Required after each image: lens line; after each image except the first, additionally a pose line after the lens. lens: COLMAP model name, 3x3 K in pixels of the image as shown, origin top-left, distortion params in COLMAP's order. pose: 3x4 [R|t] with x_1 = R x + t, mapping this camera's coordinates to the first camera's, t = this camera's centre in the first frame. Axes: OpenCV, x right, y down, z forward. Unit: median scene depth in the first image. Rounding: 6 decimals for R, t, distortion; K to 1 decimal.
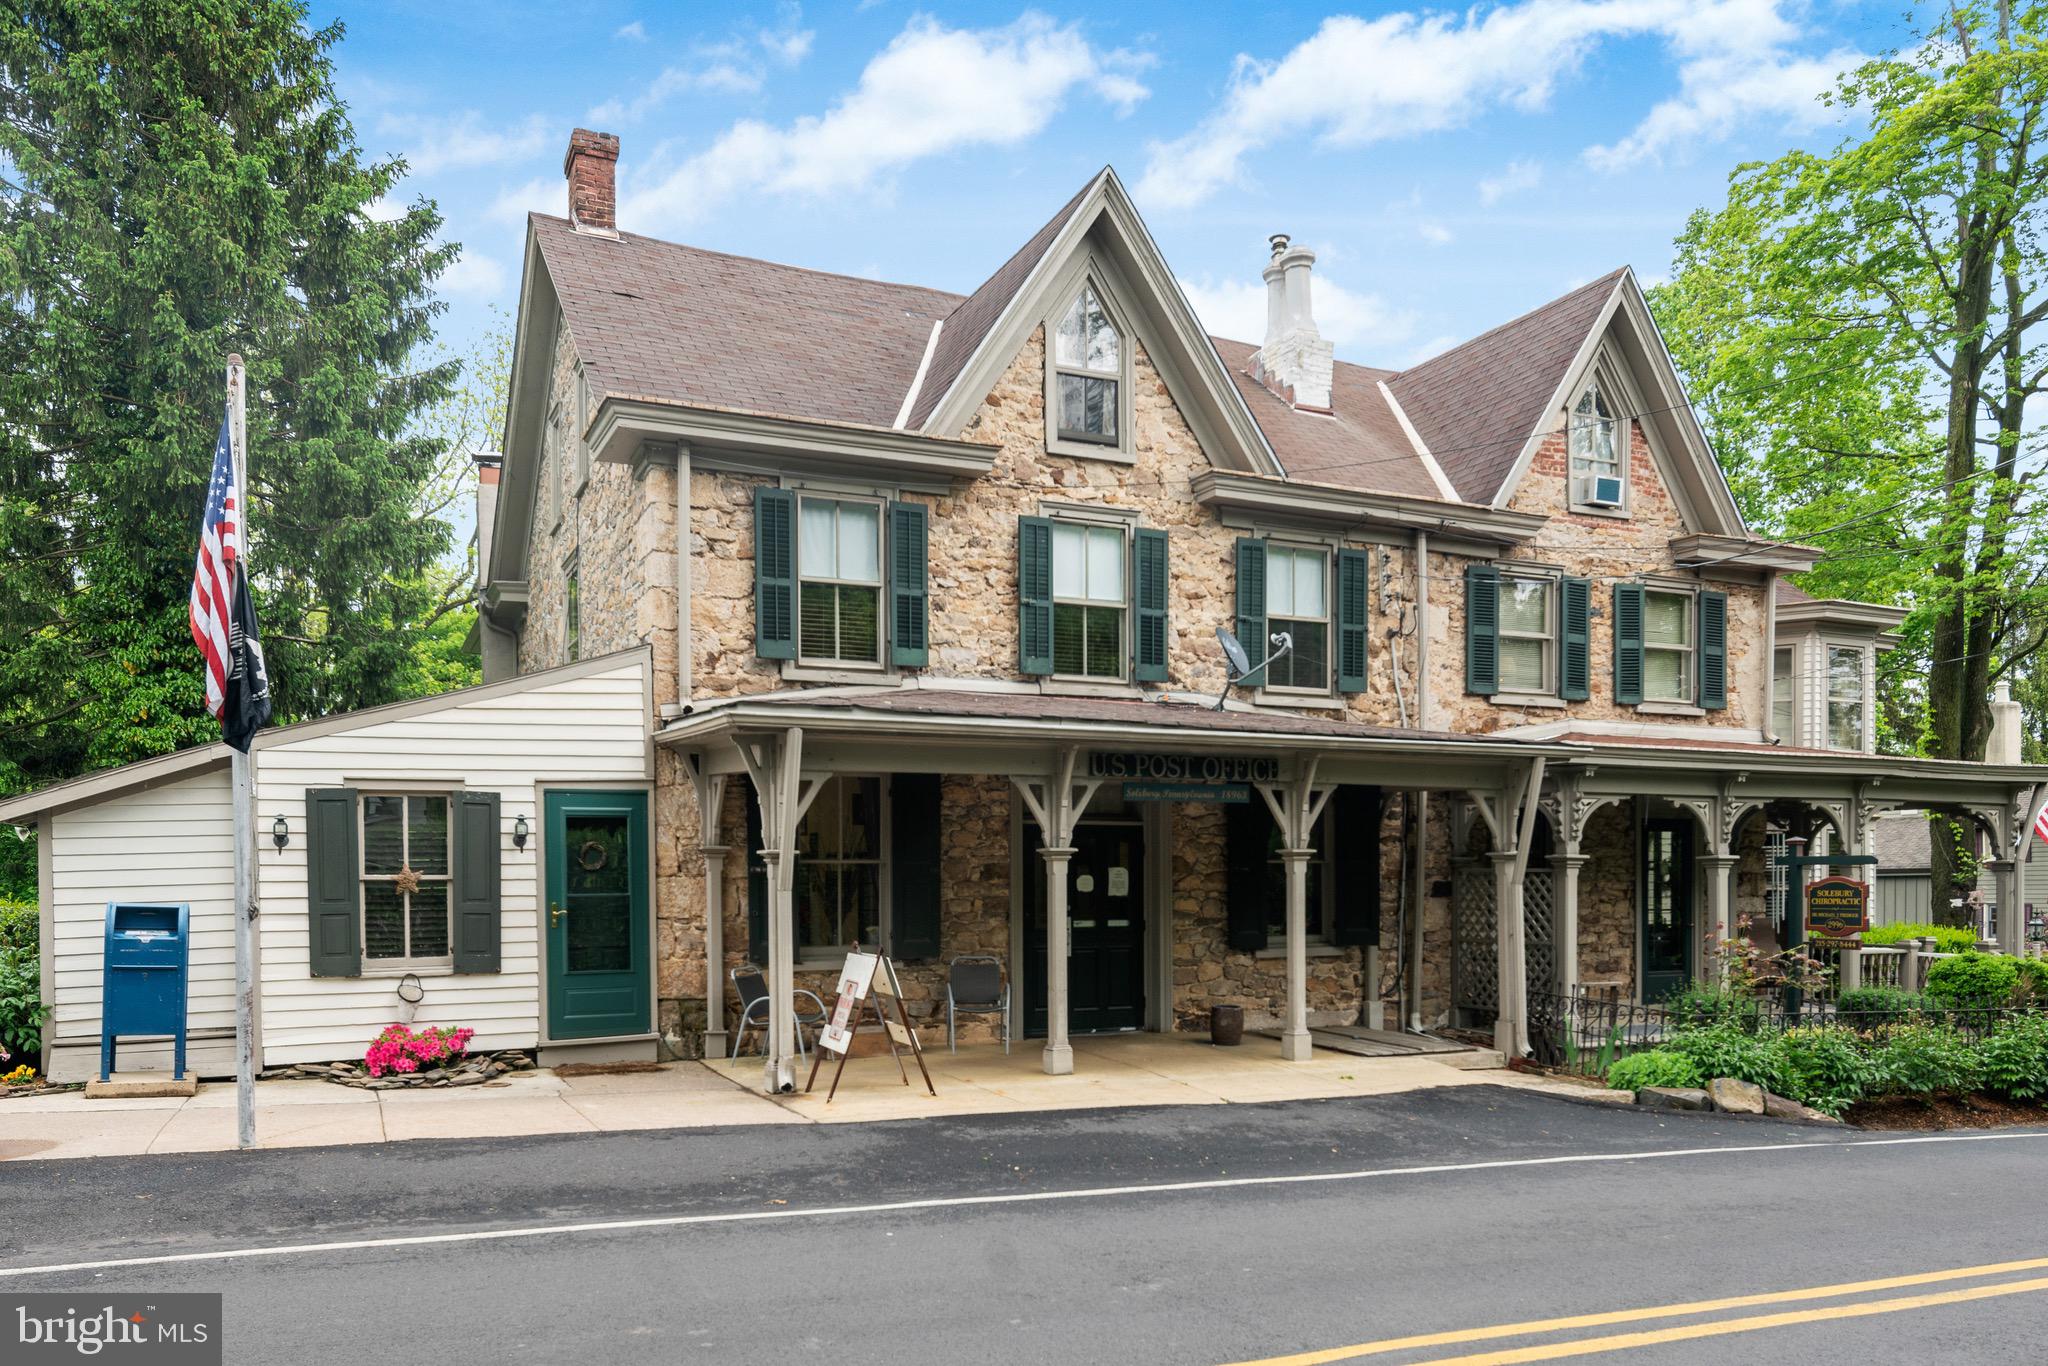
lens RADIAL K [[1522.8, 0, 1024.9], [0, 1522.8, 920.0], [0, 0, 1]] dist [0.003425, 0.000334]
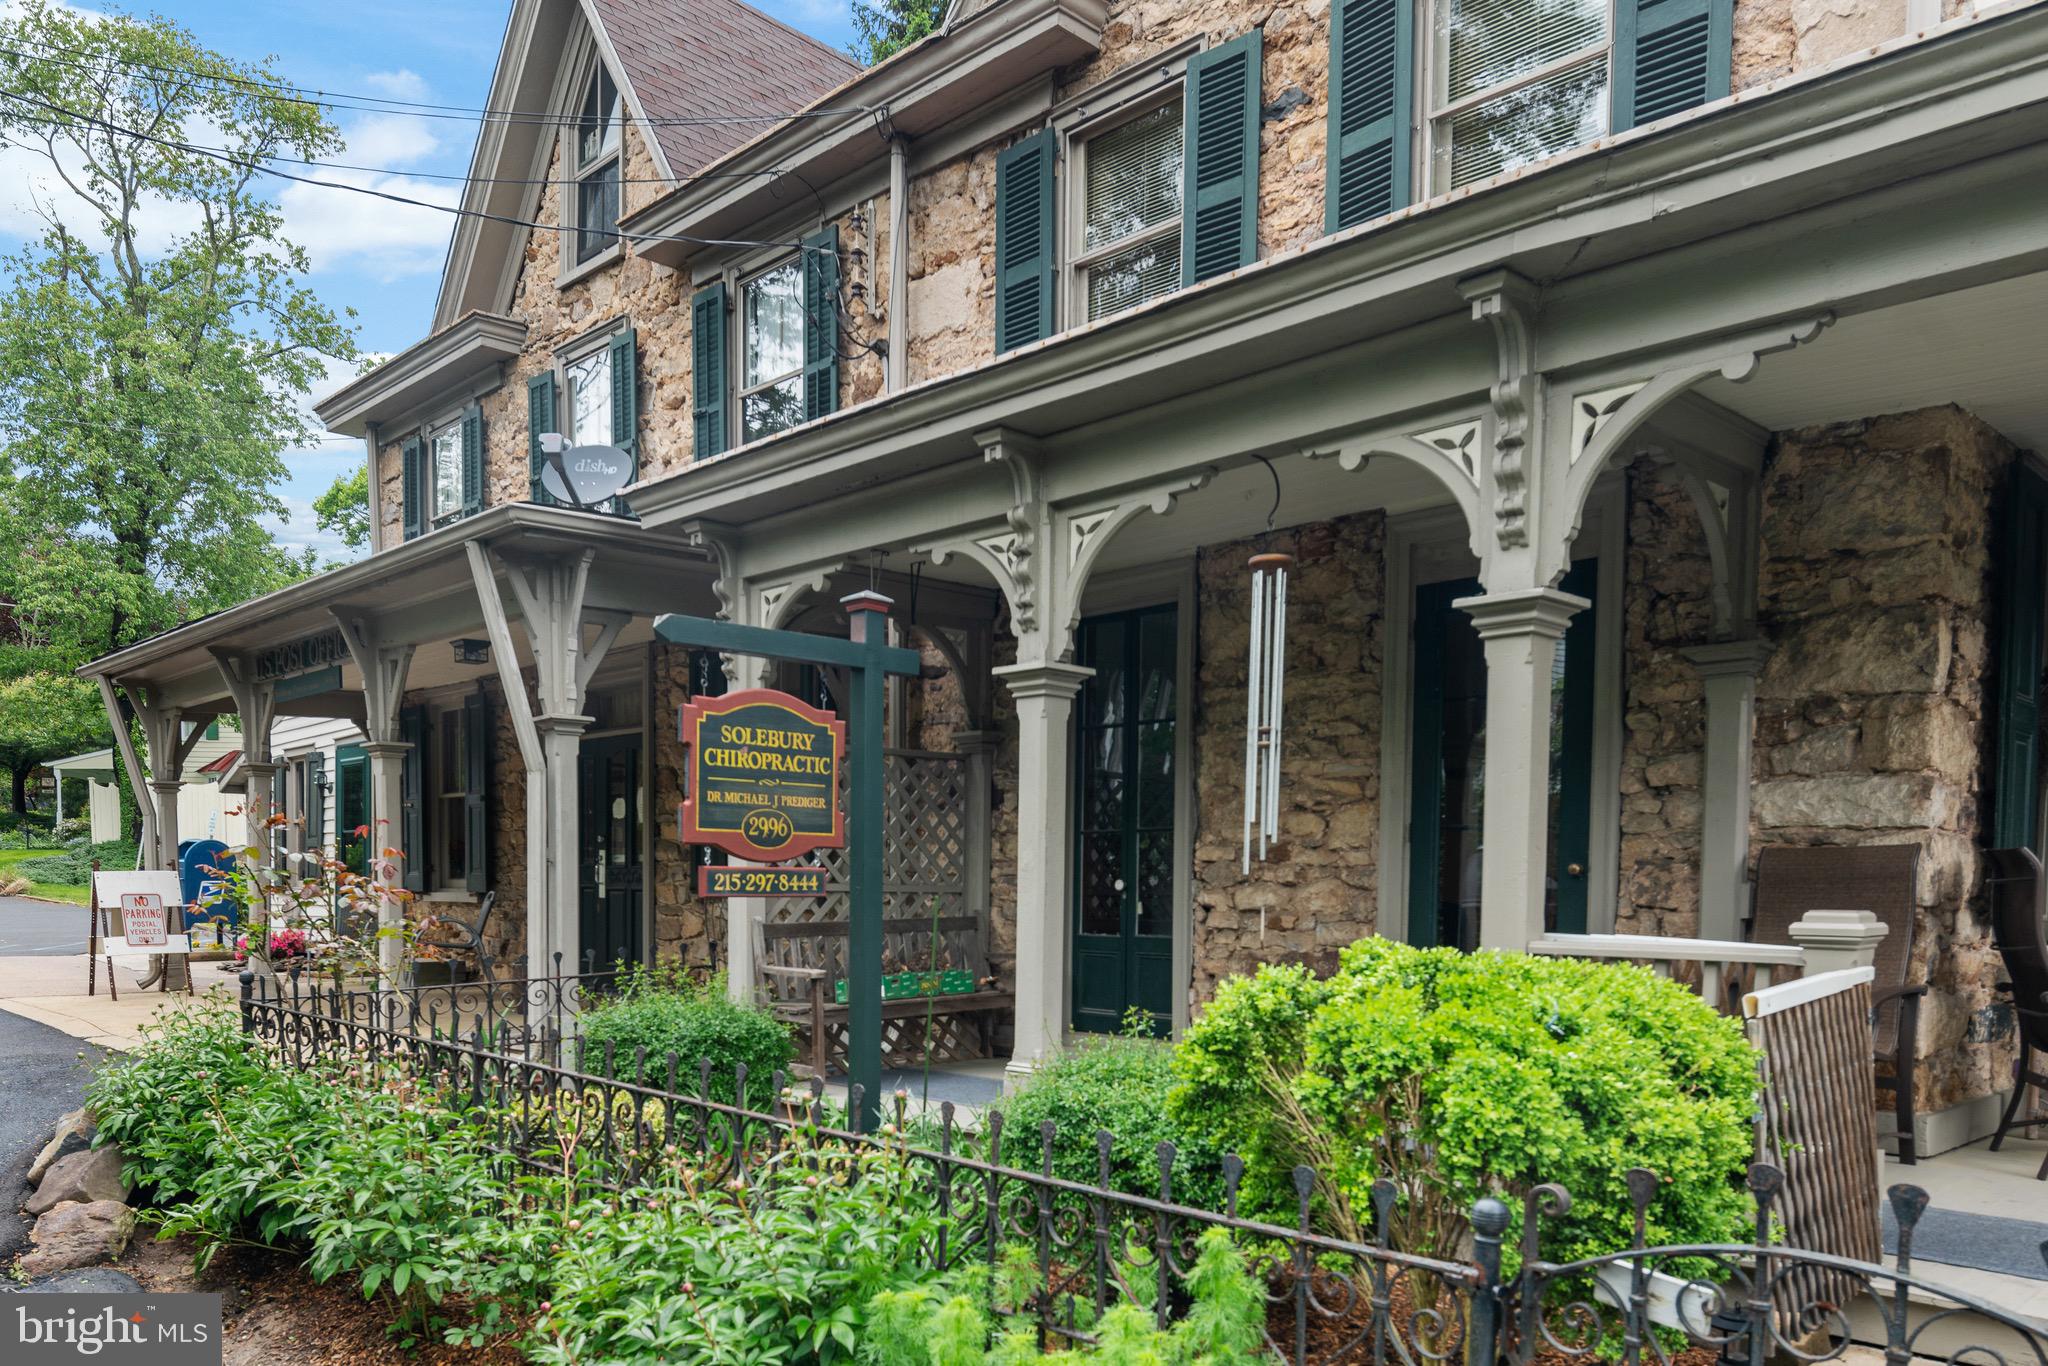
lens RADIAL K [[1521.2, 0, 1022.8], [0, 1521.2, 974.2], [0, 0, 1]] dist [0.004182, 0.003507]
pose [[0.341067, 0.057964, -0.938250, 1.048876], [-0.029786, 0.998262, 0.050844, 0.019724], [0.939567, 0.010605, 0.342201, 1.112469]]
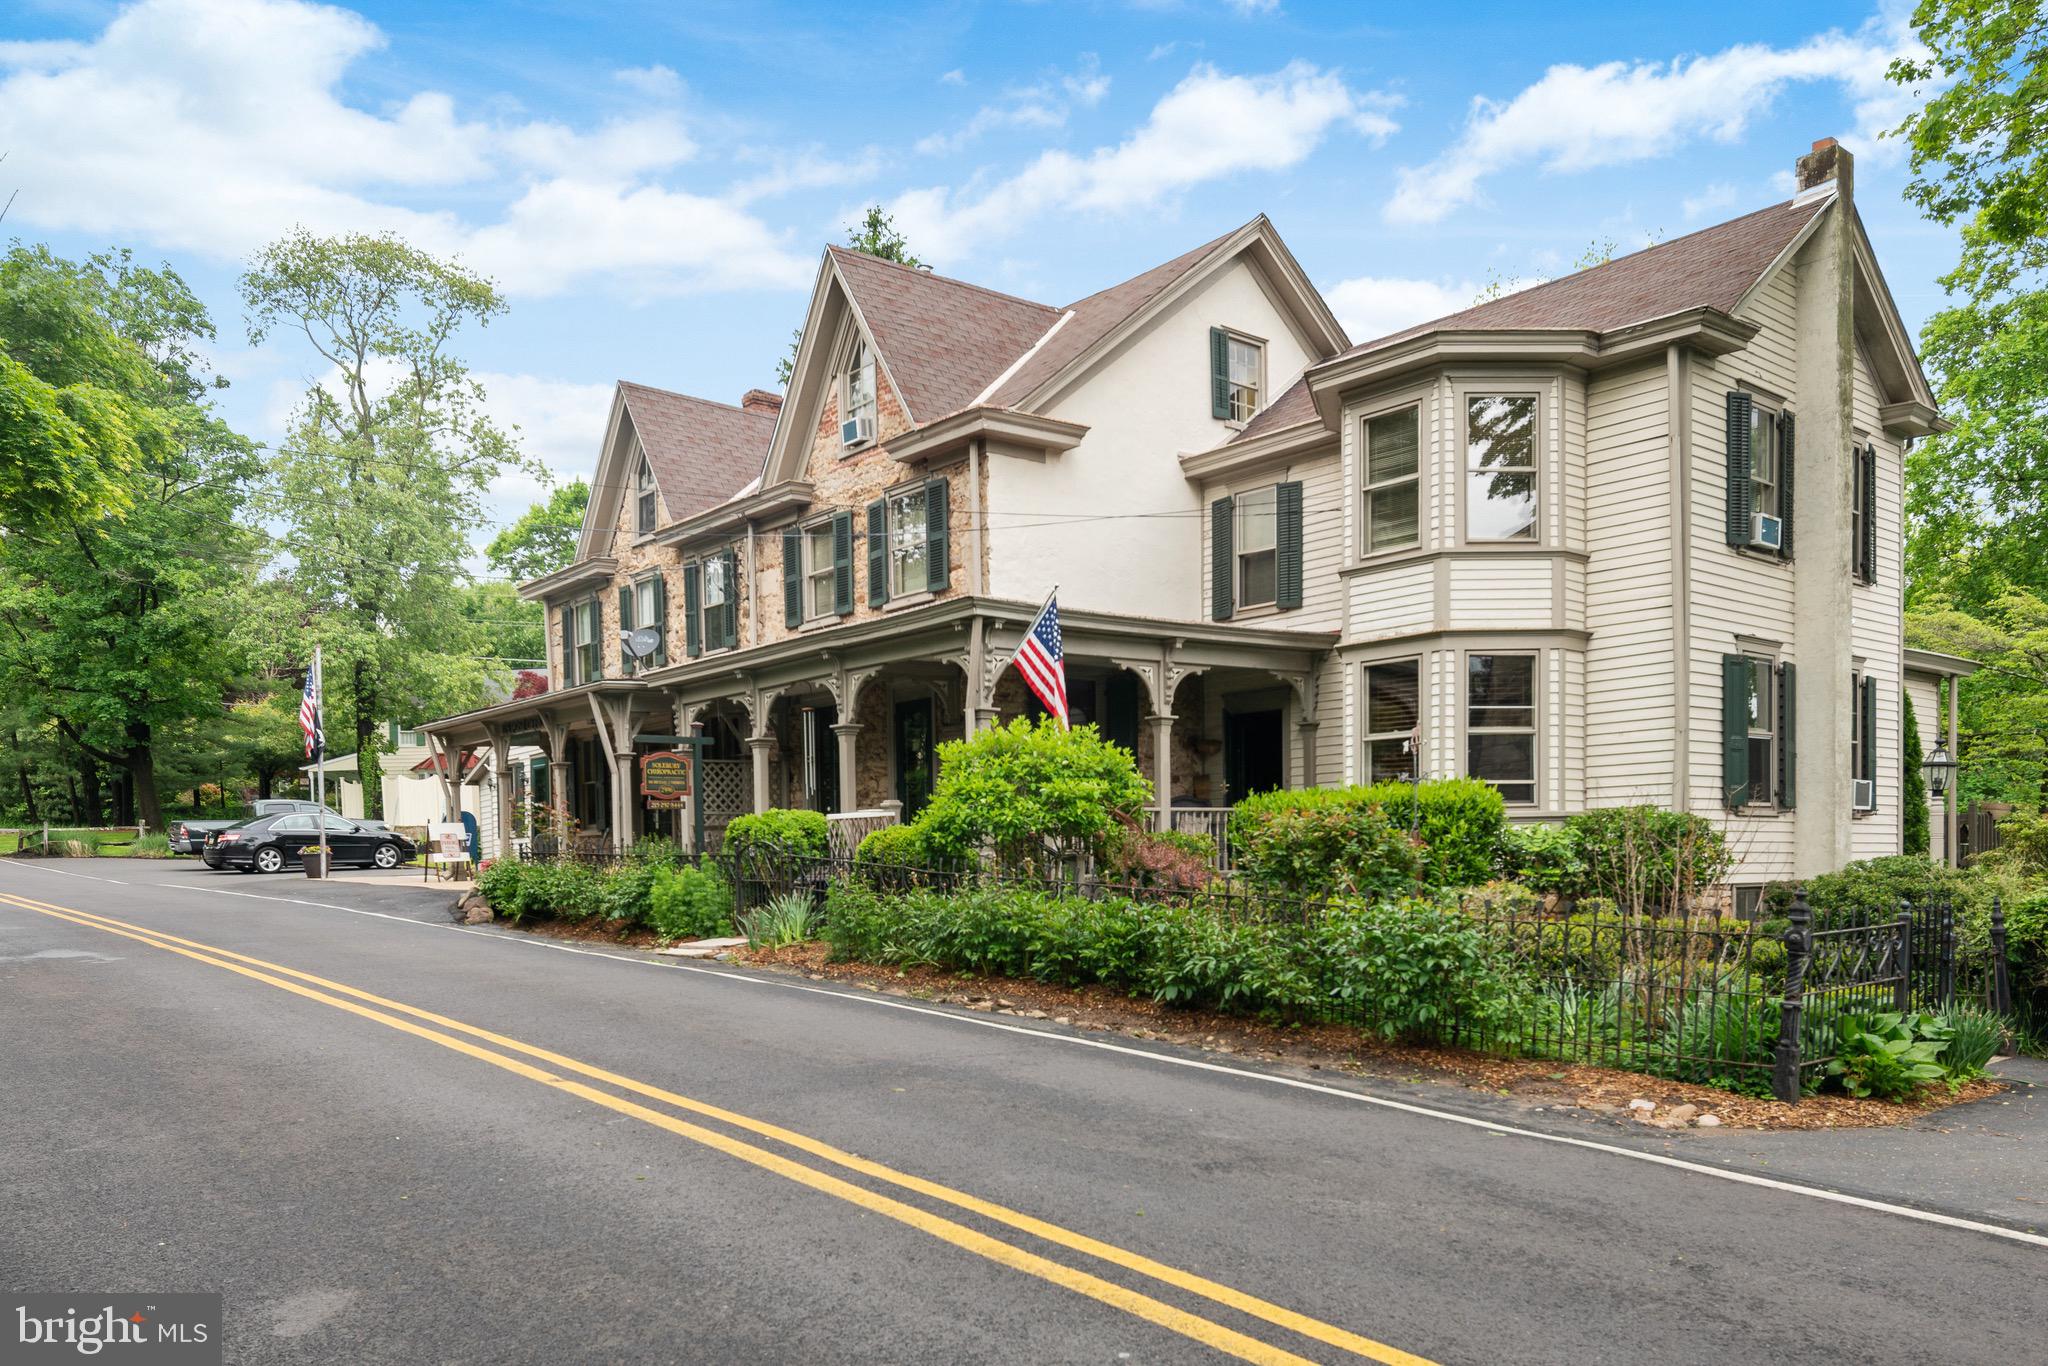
lens RADIAL K [[1522.8, 0, 1024.9], [0, 1522.8, 920.0], [0, 0, 1]] dist [0.003425, 0.000334]
pose [[0.256615, 0.036935, -0.965808, 2.192564], [-0.000479, 0.999274, 0.038088, 0.074306], [0.966514, -0.009312, 0.256446, 1.143594]]
